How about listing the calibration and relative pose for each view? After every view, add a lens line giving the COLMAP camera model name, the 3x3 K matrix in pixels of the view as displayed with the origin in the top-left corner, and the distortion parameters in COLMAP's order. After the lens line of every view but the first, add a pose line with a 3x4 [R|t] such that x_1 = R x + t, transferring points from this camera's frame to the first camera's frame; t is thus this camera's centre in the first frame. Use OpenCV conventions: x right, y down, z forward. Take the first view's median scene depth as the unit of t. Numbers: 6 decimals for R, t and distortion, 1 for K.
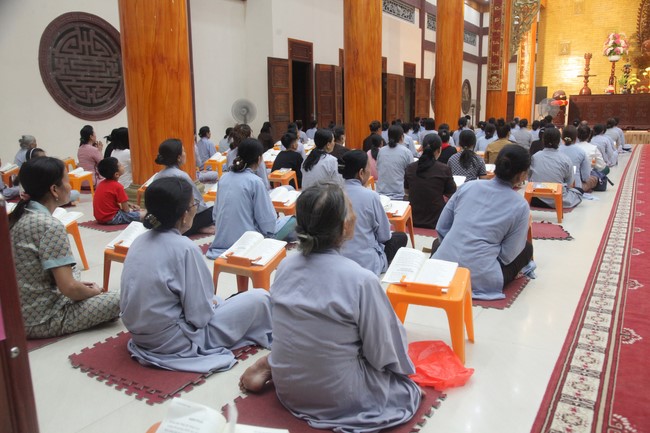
lens RADIAL K [[529.5, 0, 325.0], [0, 529.5, 216.5], [0, 0, 1]] dist [-0.061485, 0.095651]
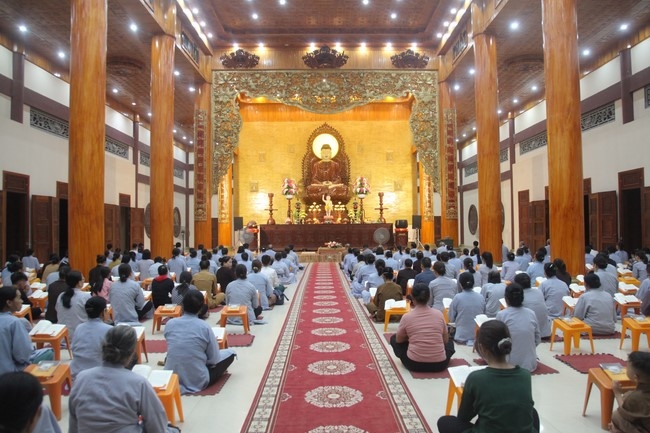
lens RADIAL K [[494.8, 0, 332.5], [0, 494.8, 216.4], [0, 0, 1]] dist [-0.106076, 0.070617]
pose [[0.843834, 0.018587, 0.536283, -0.018378], [0.102333, 0.975484, -0.194828, -0.002828], [-0.526757, 0.219282, 0.821245, -0.059309]]
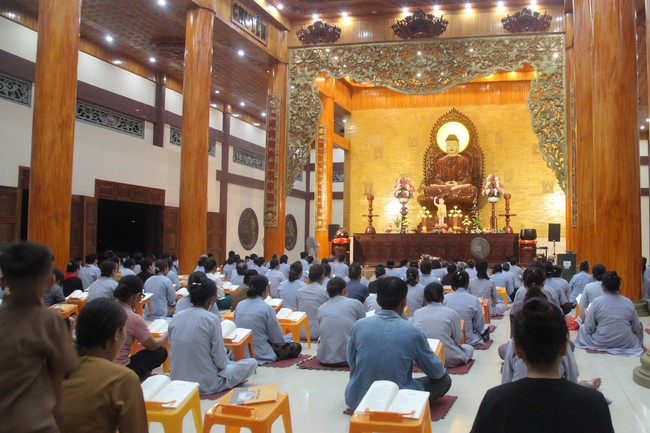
lens RADIAL K [[616.4, 0, 426.2], [0, 616.4, 215.9], [0, 0, 1]] dist [-0.102083, 0.007551]
pose [[0.936468, 0.036692, 0.348828, 0.165549], [0.050296, 0.970188, -0.237075, 0.024860], [-0.347128, 0.239558, 0.906705, -0.134200]]
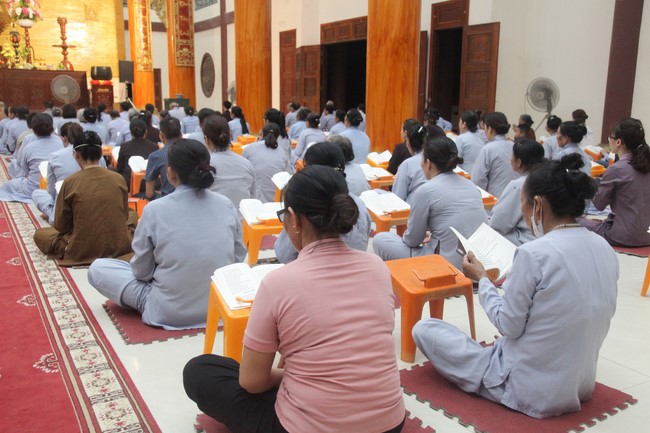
lens RADIAL K [[644.5, 0, 326.5], [0, 644.5, 224.4], [0, 0, 1]] dist [-0.001757, 0.119068]
pose [[0.503258, -0.148346, 0.851308, 0.066837], [0.146019, 0.985587, 0.085425, -0.010176], [-0.851710, 0.081316, 0.517665, 0.056771]]
